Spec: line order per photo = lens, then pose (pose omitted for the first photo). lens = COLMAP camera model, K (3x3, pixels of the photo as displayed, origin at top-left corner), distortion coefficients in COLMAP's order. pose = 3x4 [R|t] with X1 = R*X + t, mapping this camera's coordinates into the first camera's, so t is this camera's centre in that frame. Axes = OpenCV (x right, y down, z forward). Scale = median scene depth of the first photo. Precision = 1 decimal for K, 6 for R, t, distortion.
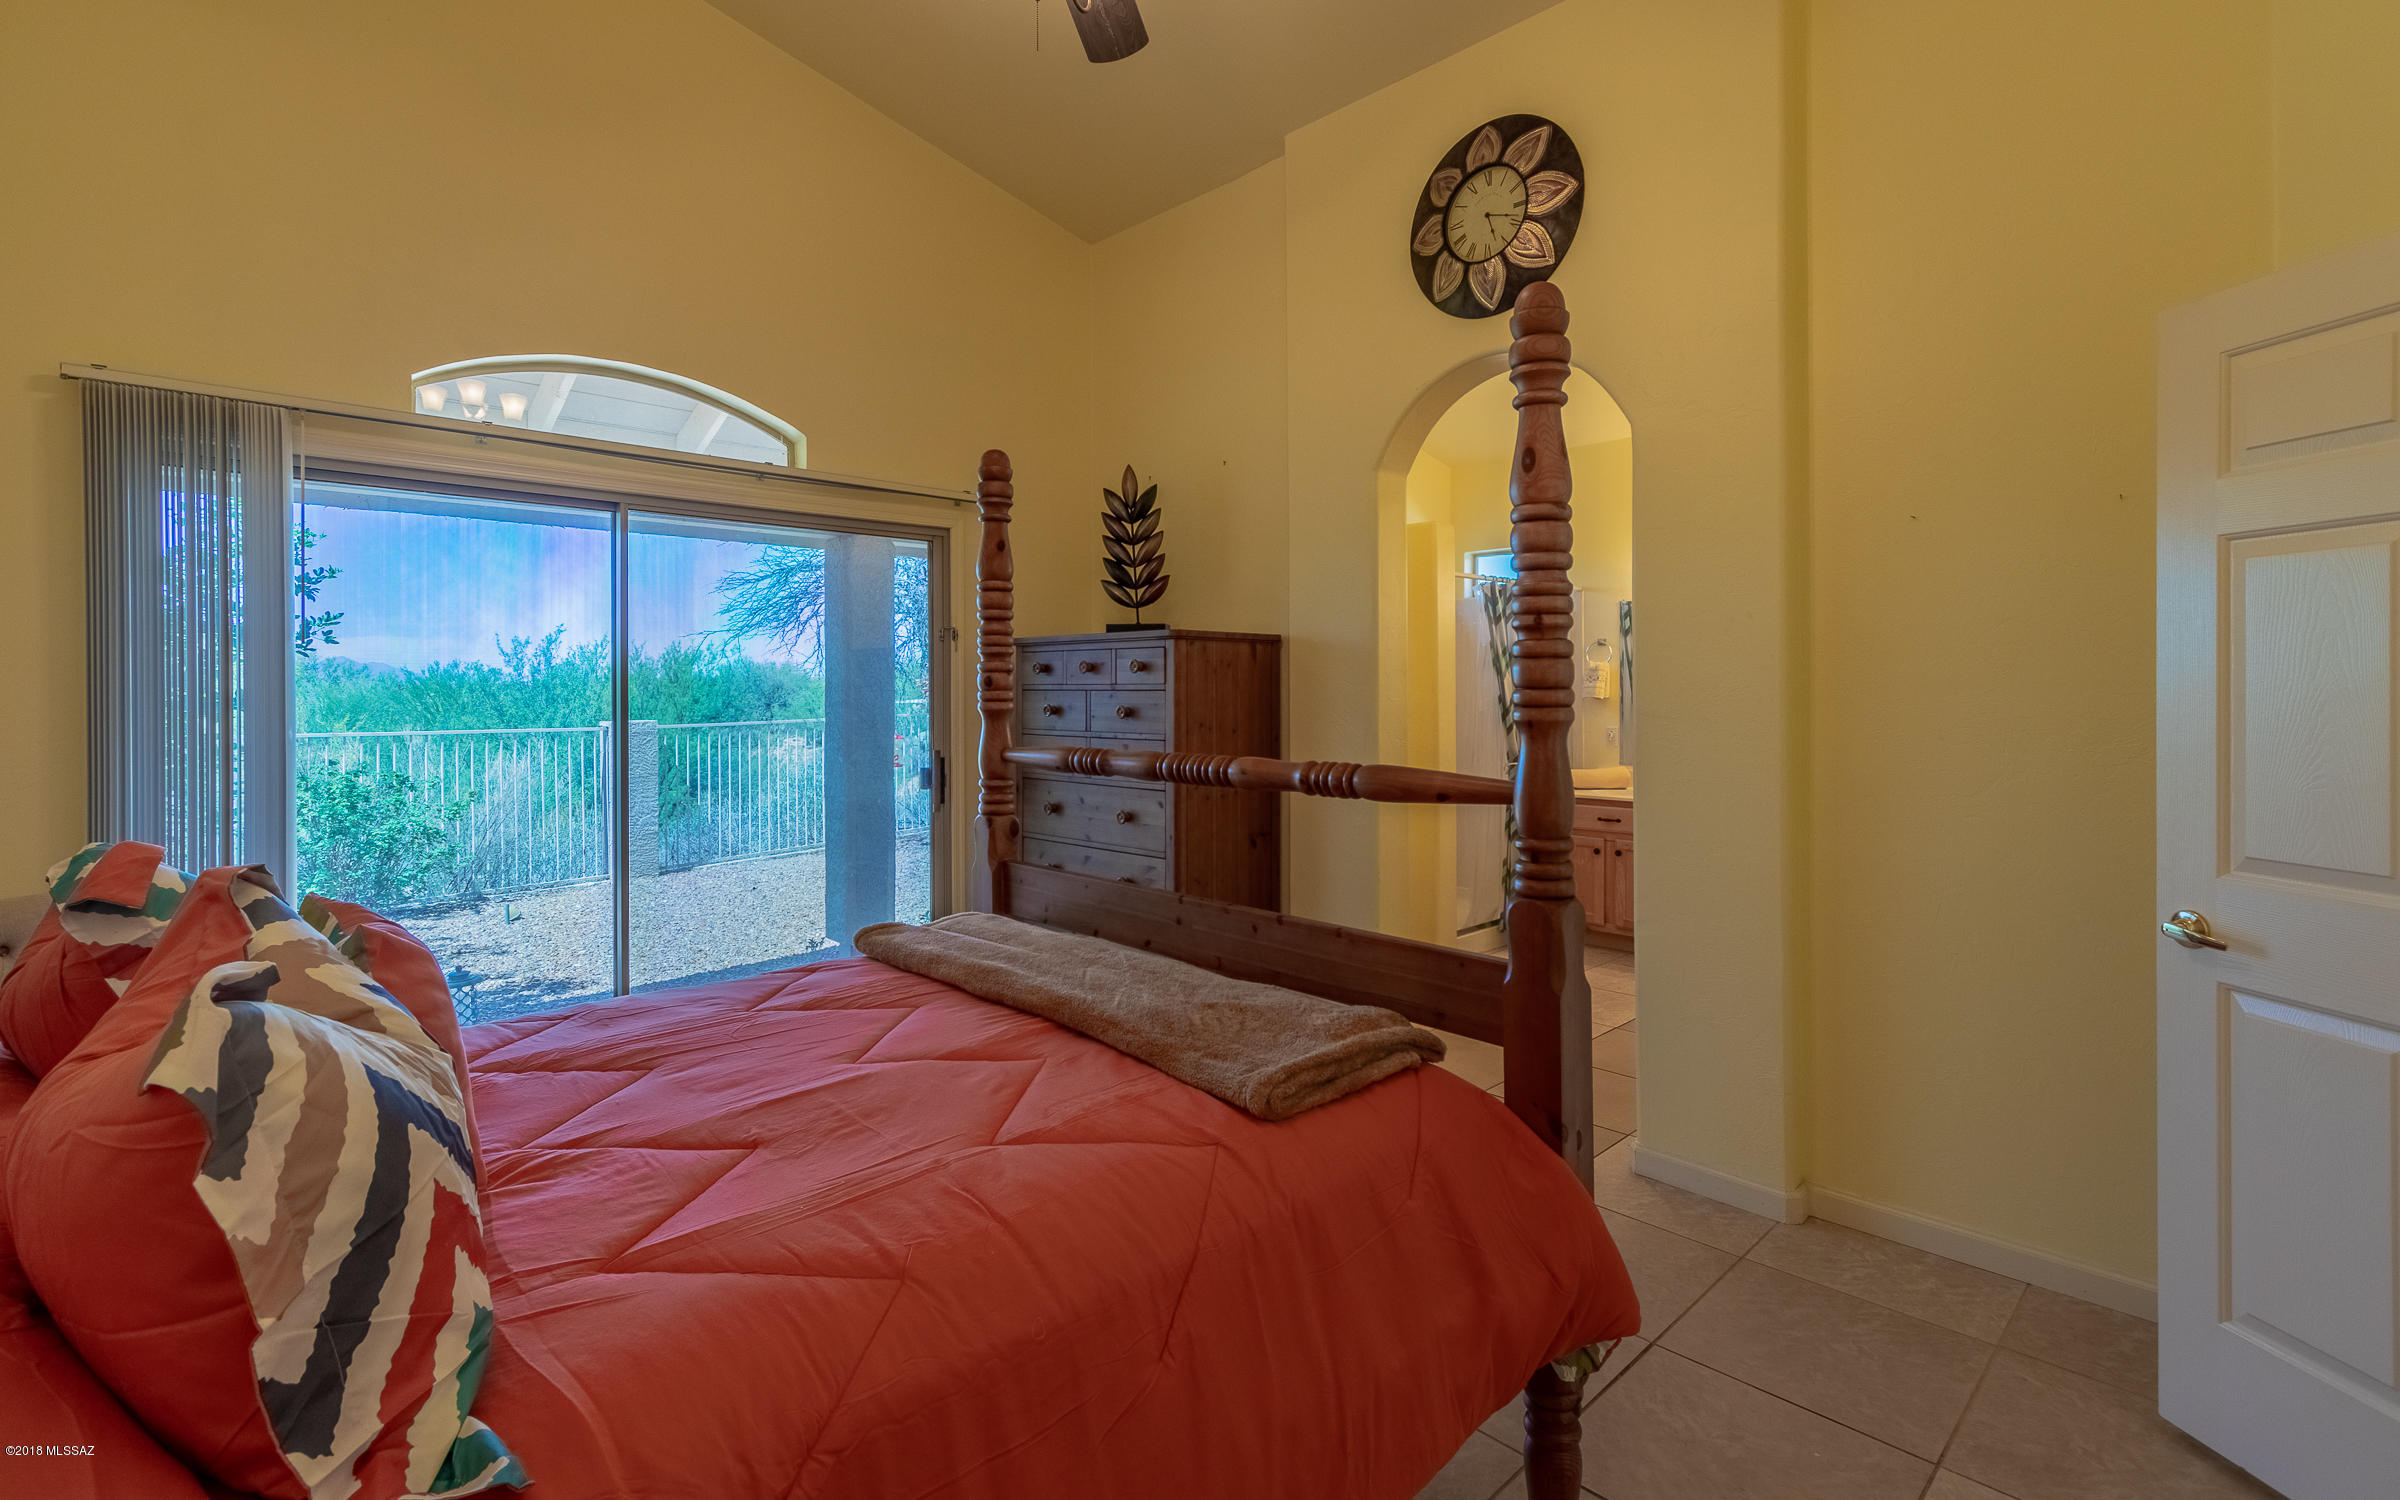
lens RADIAL K [[1135.7, 0, 1195.3], [0, 1135.7, 679.1], [0, 0, 1]] dist [0.017604, -0.000515]
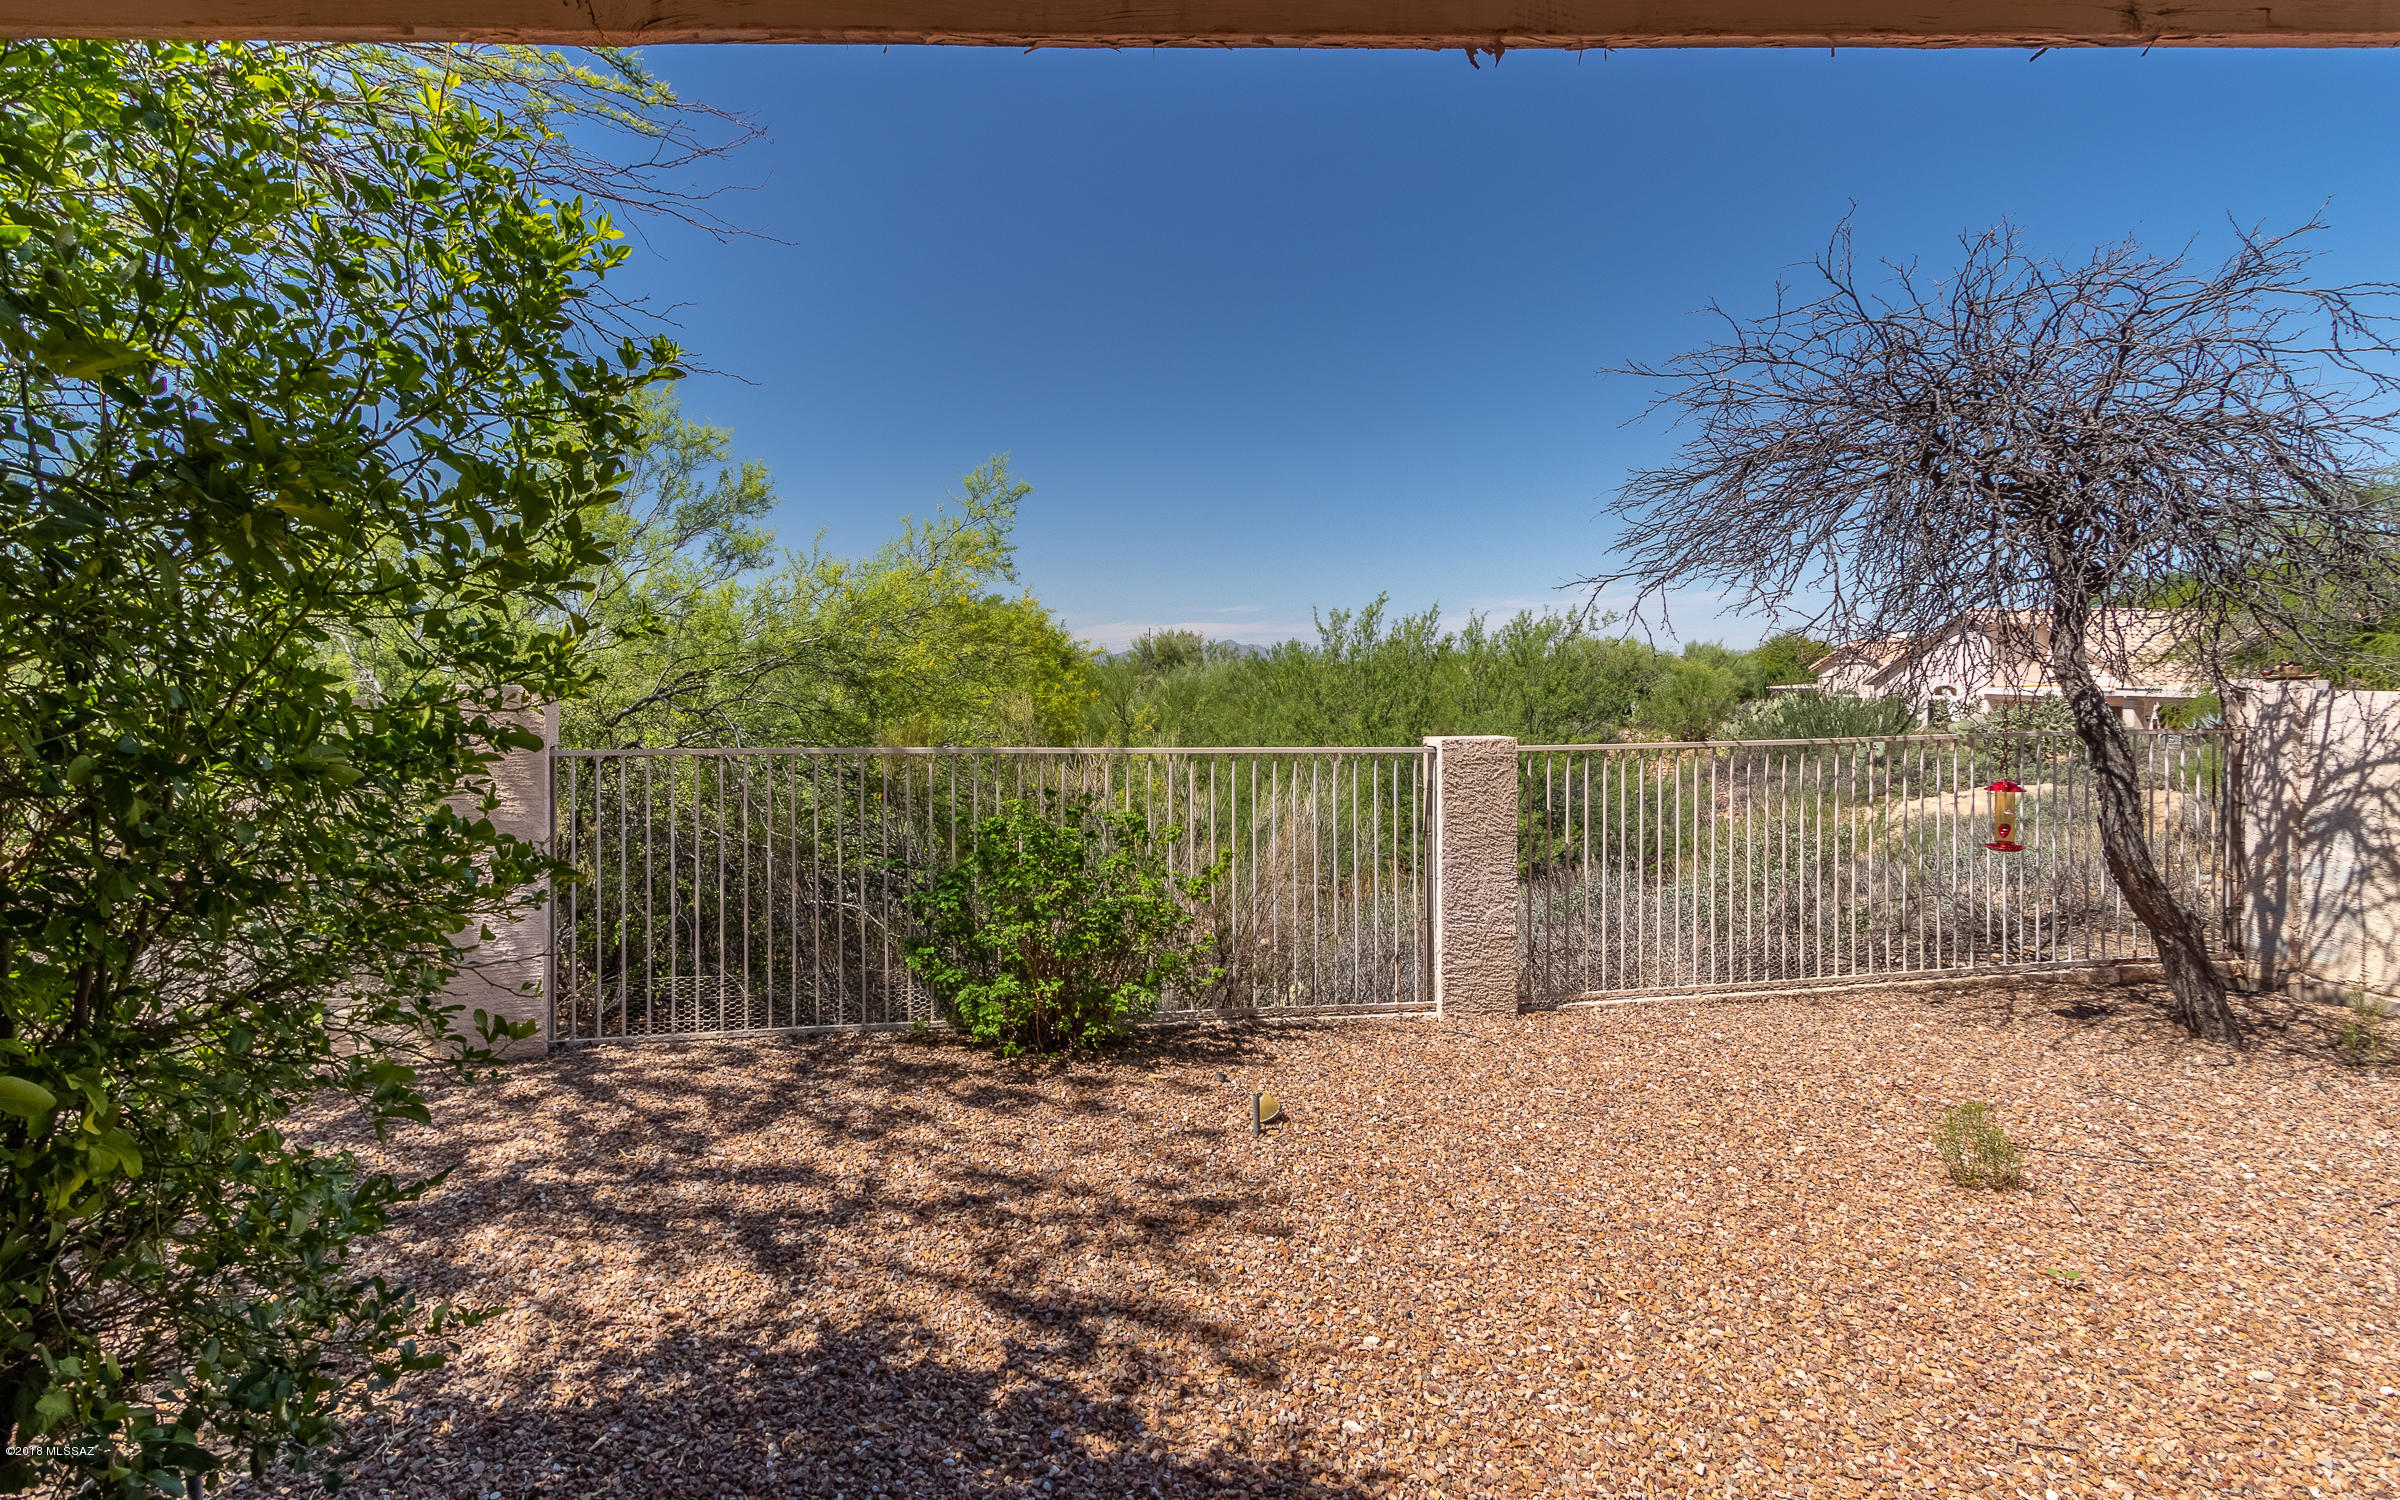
lens RADIAL K [[1135.7, 0, 1195.3], [0, 1135.7, 679.1], [0, 0, 1]] dist [0.017604, -0.000515]
pose [[0.775276, 0.014662, -0.631453, -0.219807], [-0.005097, 0.999843, 0.016959, -0.000724], [0.631602, -0.009929, 0.775229, 0.425078]]
